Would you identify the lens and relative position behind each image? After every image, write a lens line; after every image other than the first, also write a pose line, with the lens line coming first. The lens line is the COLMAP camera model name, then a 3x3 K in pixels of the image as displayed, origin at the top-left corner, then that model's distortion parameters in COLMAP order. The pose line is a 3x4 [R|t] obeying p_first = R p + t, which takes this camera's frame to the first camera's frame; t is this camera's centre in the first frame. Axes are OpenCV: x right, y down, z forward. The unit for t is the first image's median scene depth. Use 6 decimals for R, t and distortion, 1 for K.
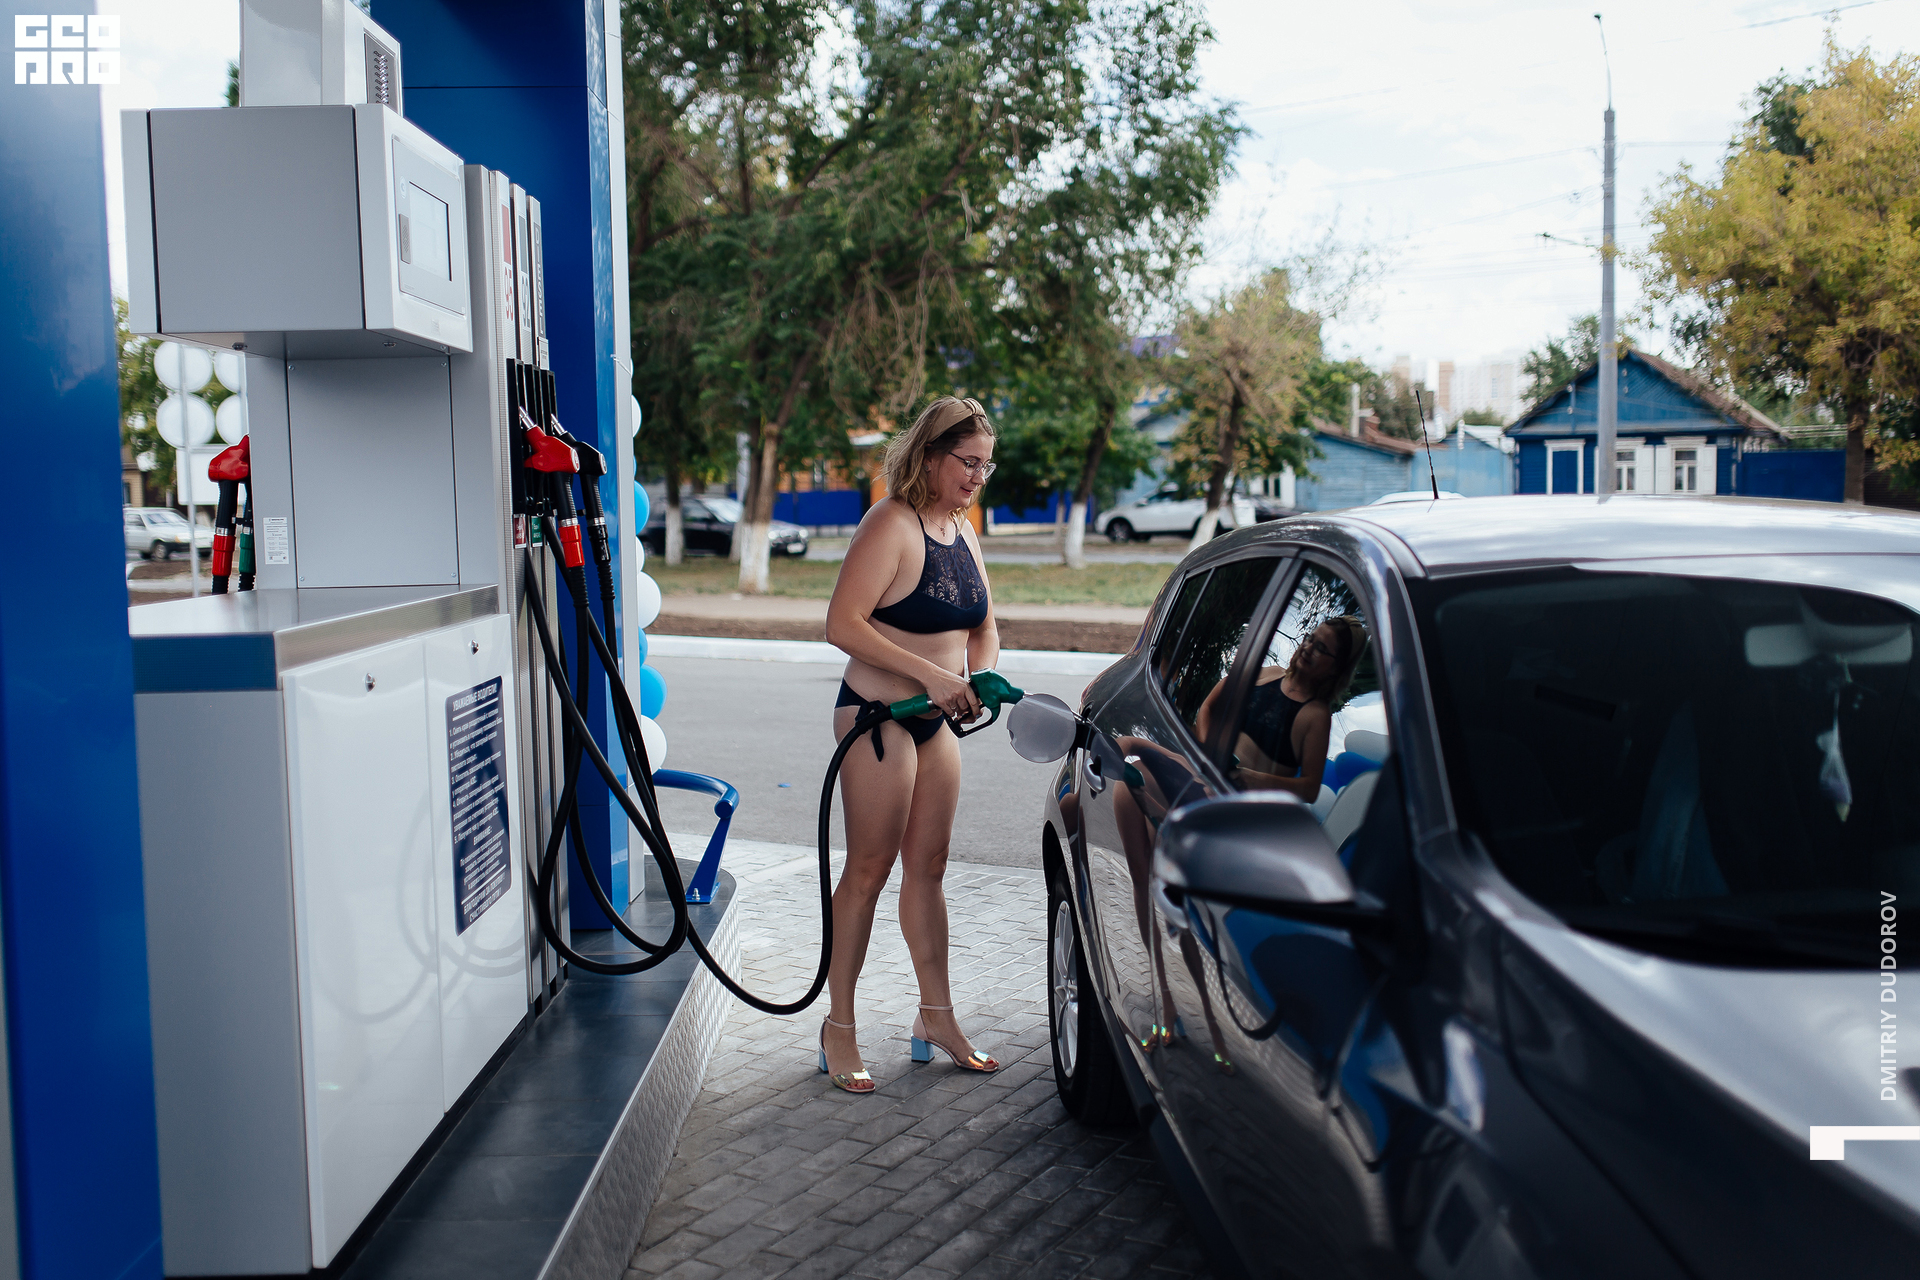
lens RADIAL K [[1861.6, 0, 974.6], [0, 1861.6, 646.6], [0, 0, 1]] dist [-0.001288, 0.000000]
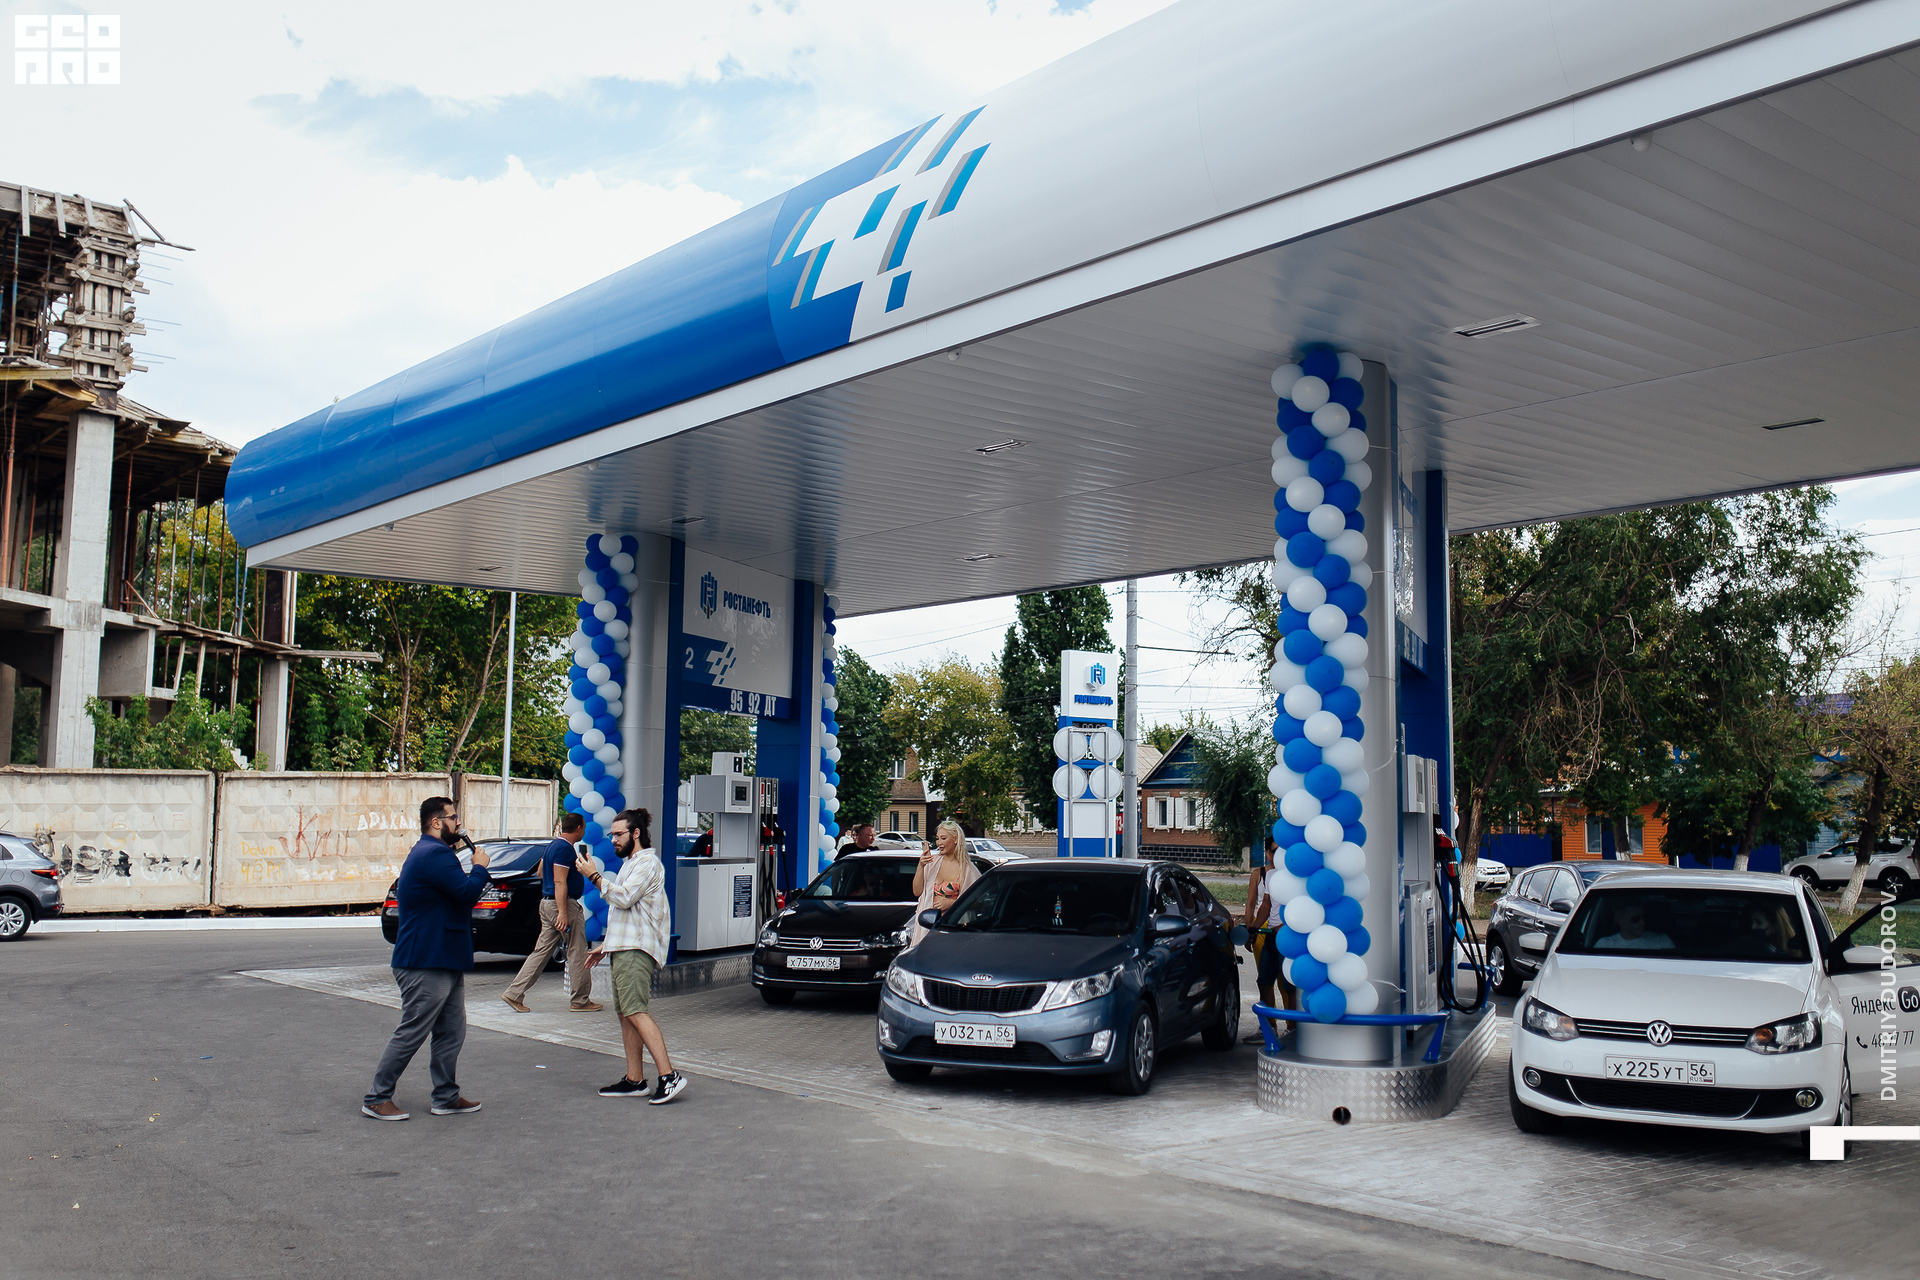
lens RADIAL K [[1861.6, 0, 958.7], [0, 1861.6, 640.6], [0, 0, 1]] dist [-0.001288, 0.000000]
pose [[0.932592, -0.014862, -0.360626, 0.025003], [-0.050810, 0.983796, -0.171942, 0.023484], [0.357338, 0.178675, 0.916725, -0.362102]]
